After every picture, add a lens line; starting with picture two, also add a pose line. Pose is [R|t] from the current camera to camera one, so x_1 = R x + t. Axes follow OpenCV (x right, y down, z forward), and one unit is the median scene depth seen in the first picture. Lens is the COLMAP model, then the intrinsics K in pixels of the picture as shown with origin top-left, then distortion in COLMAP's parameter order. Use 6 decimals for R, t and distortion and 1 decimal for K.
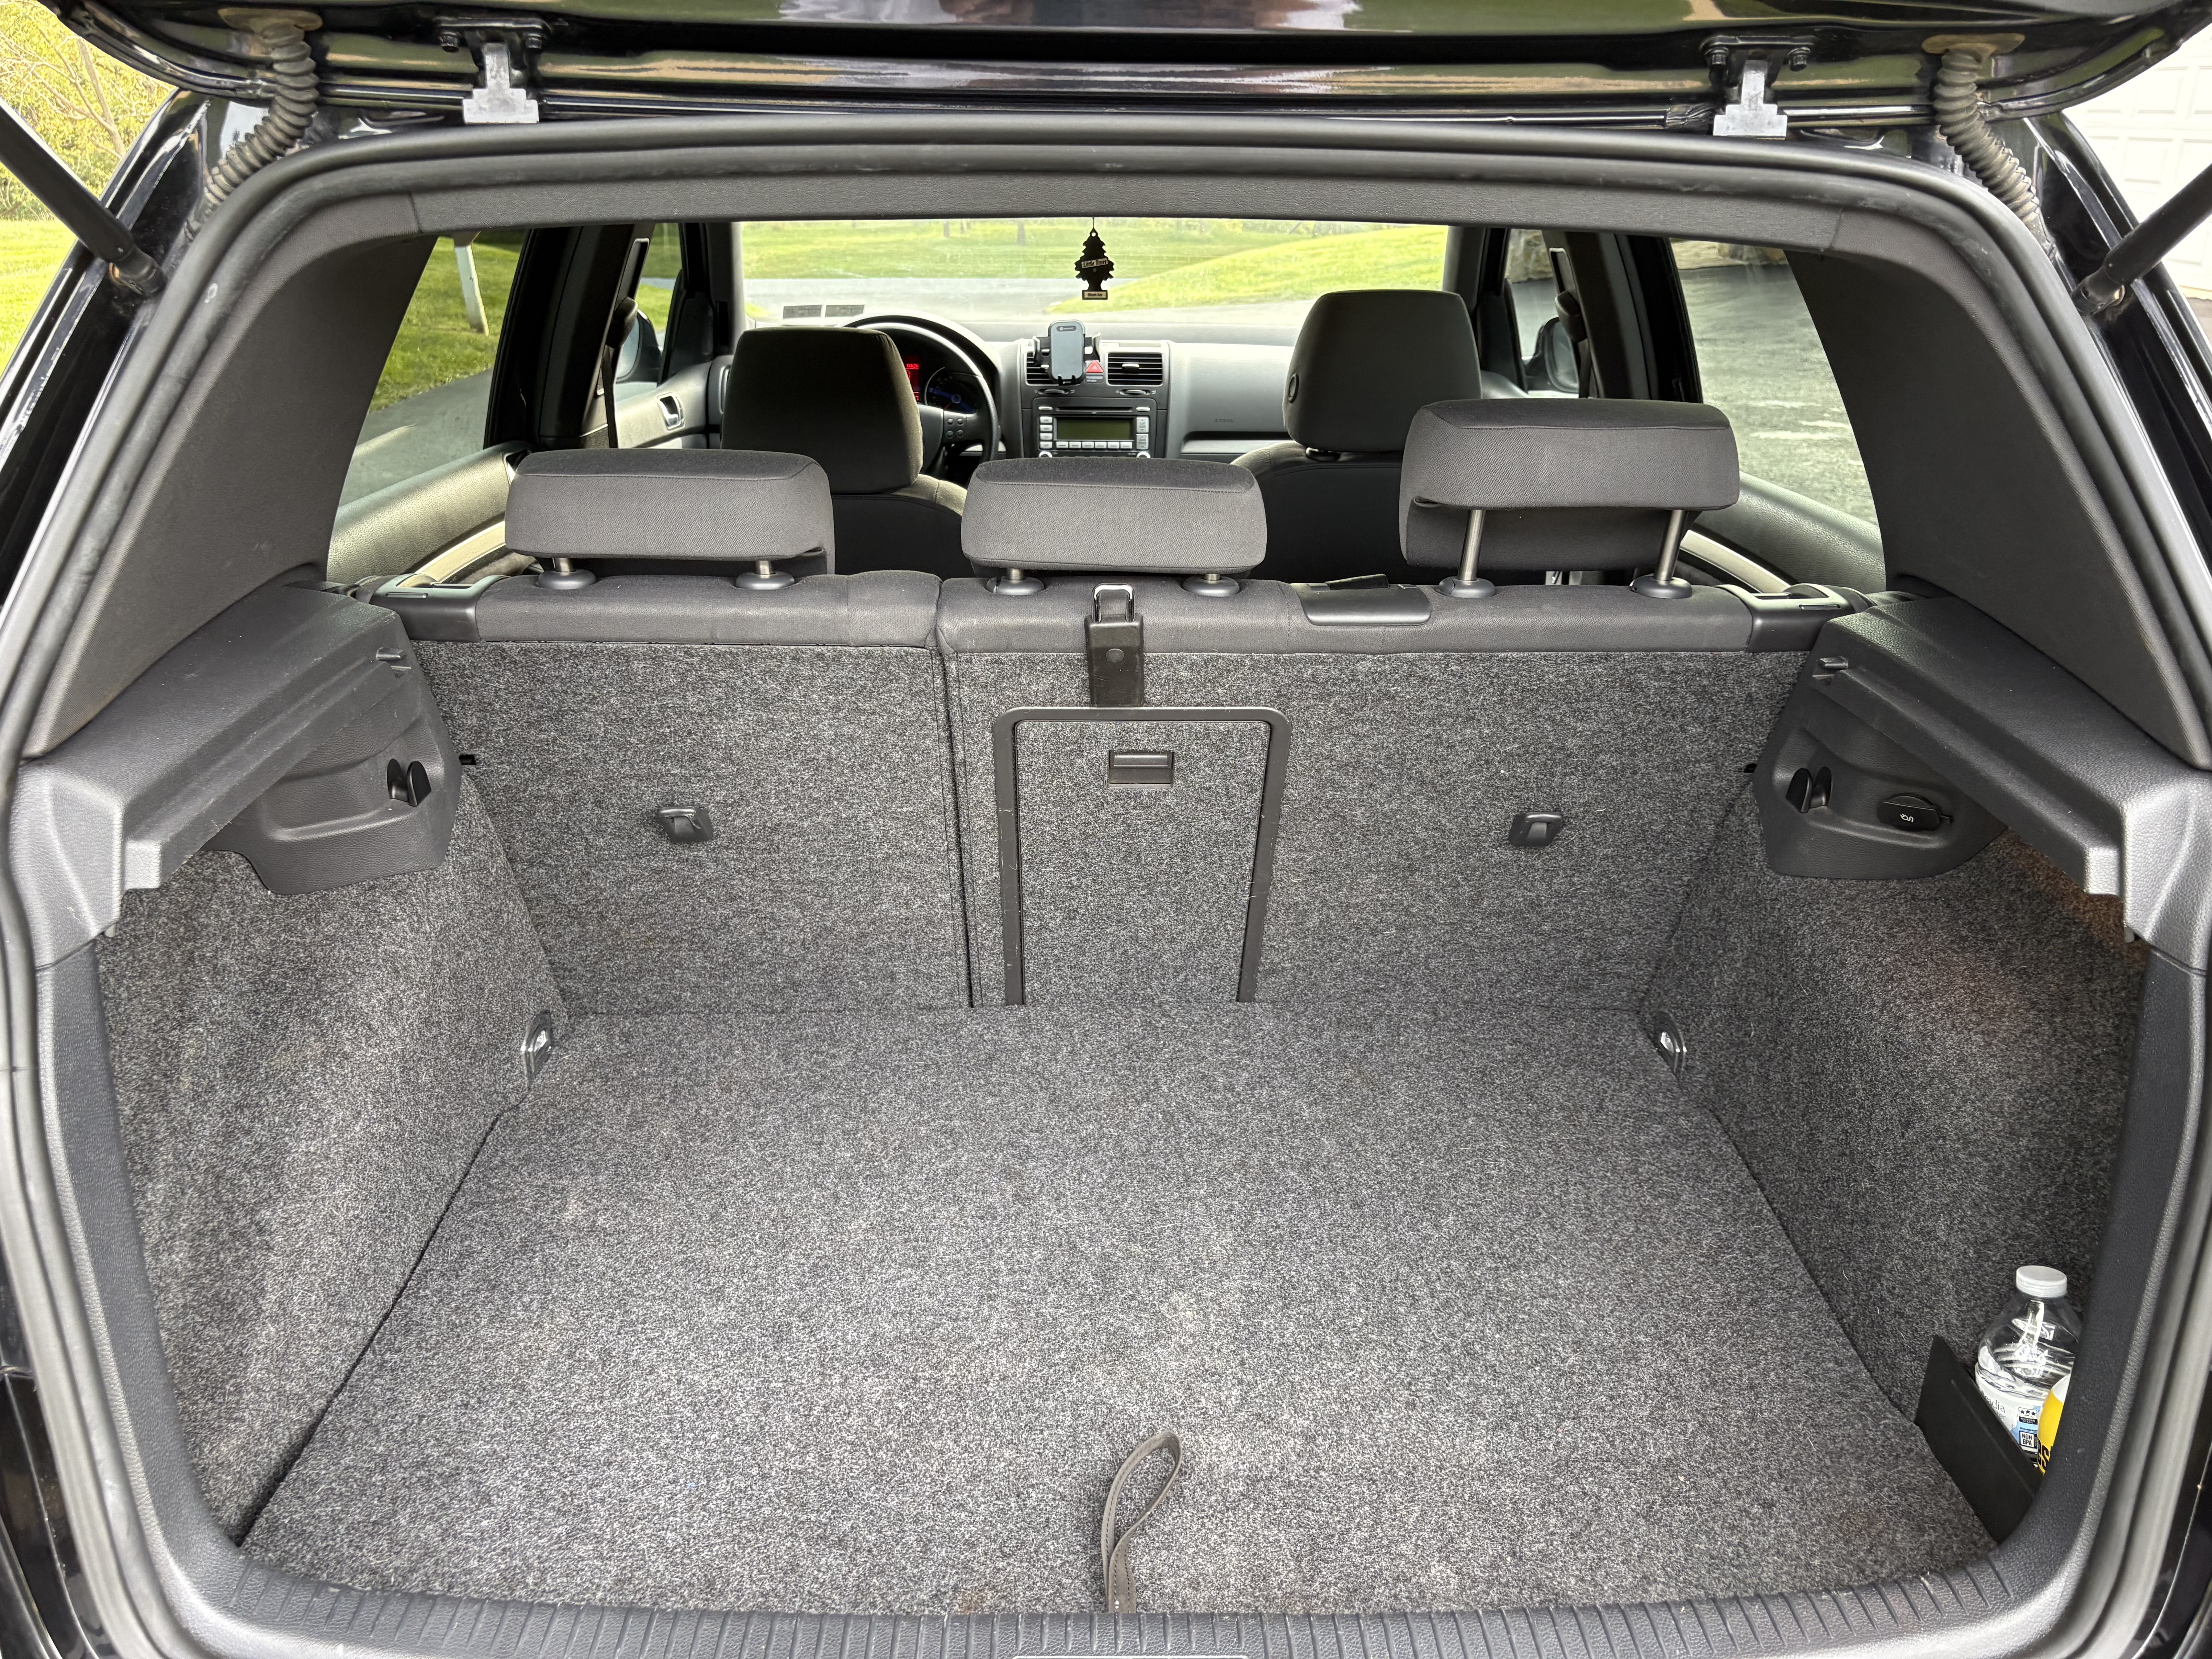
lens RADIAL K [[1698.7, 0, 1090.1], [0, 1698.7, 829.0], [0, 0, 1]] dist [0.029080, -0.036597]
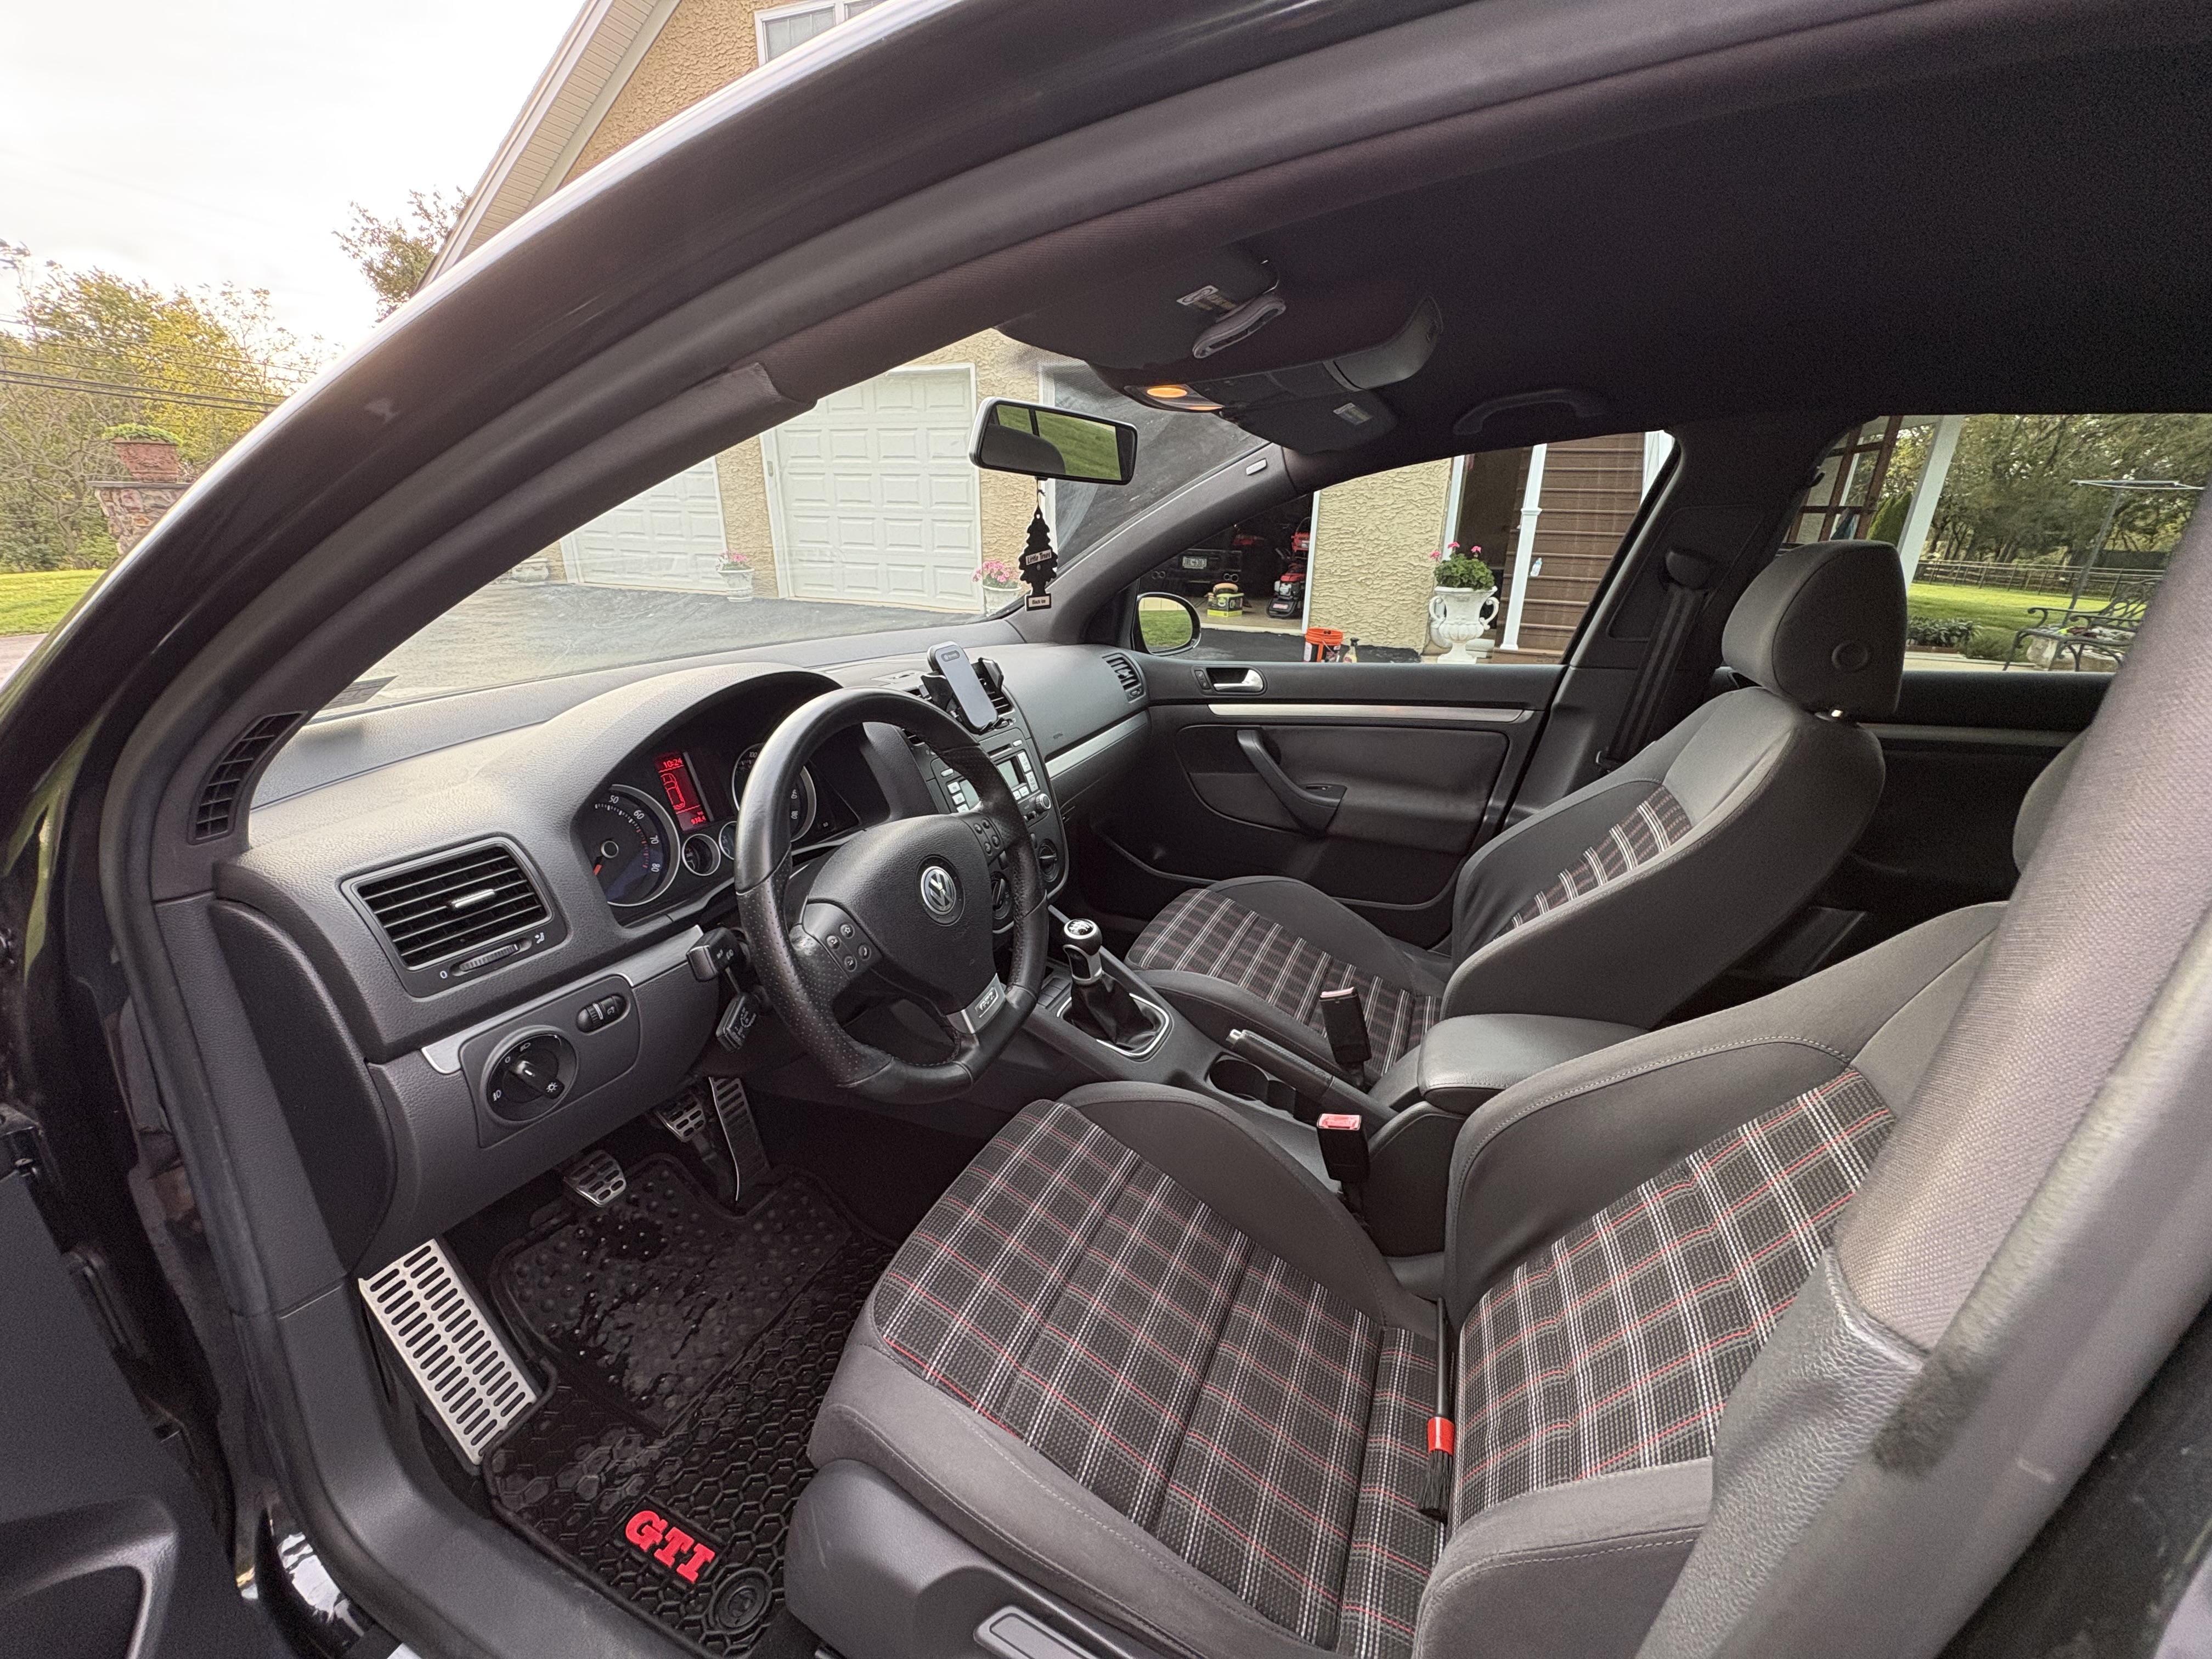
lens RADIAL K [[880.9, 0, 1103.3], [0, 880.9, 829.9], [0, 0, 1]] dist [-0.001737, -0.000255]
pose [[0.404792, -0.295355, 0.865395, -0.313034], [0.336640, 0.928064, 0.159279, -0.259690], [-0.850186, 0.226852, 0.475101, 0.779607]]
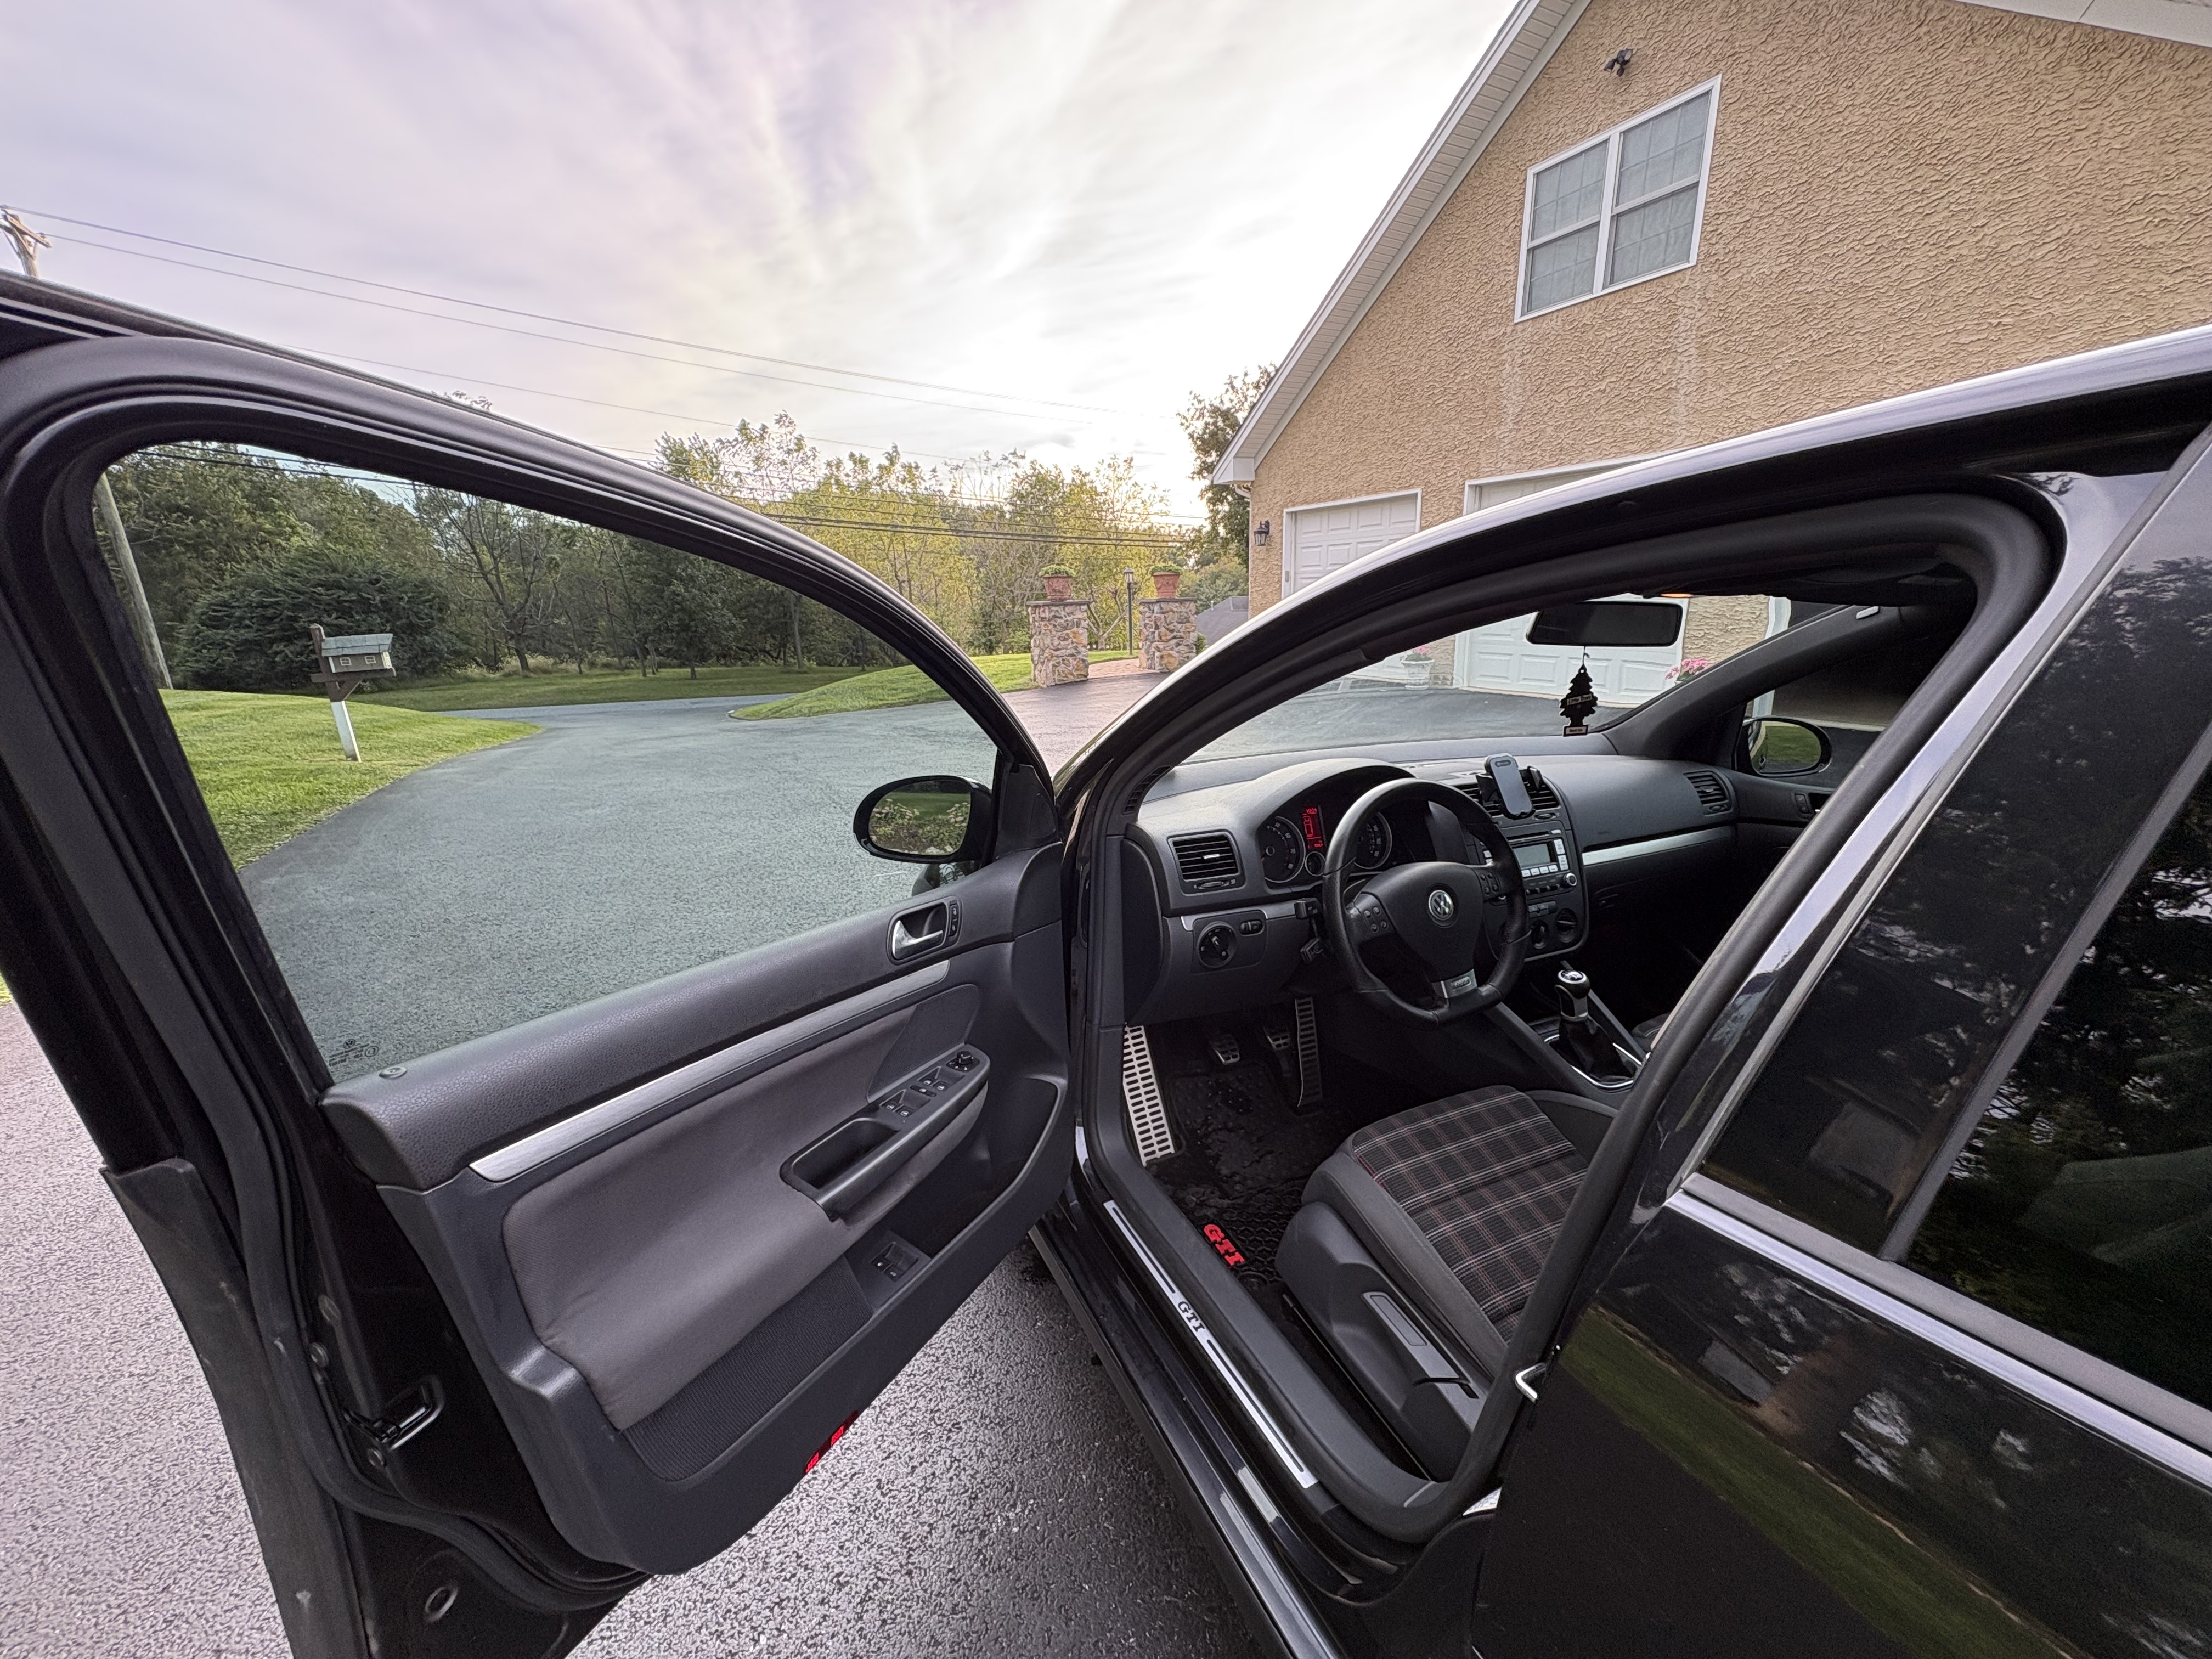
lens RADIAL K [[880.9, 0, 1101.4], [0, 880.9, 831.1], [0, 0, 1]] dist [-0.001737, -0.000255]
pose [[0.909734, -0.113357, 0.399418, -0.427728], [0.171136, 0.978863, -0.111982, -0.233653], [-0.378281, 0.170229, 0.909904, 0.617773]]
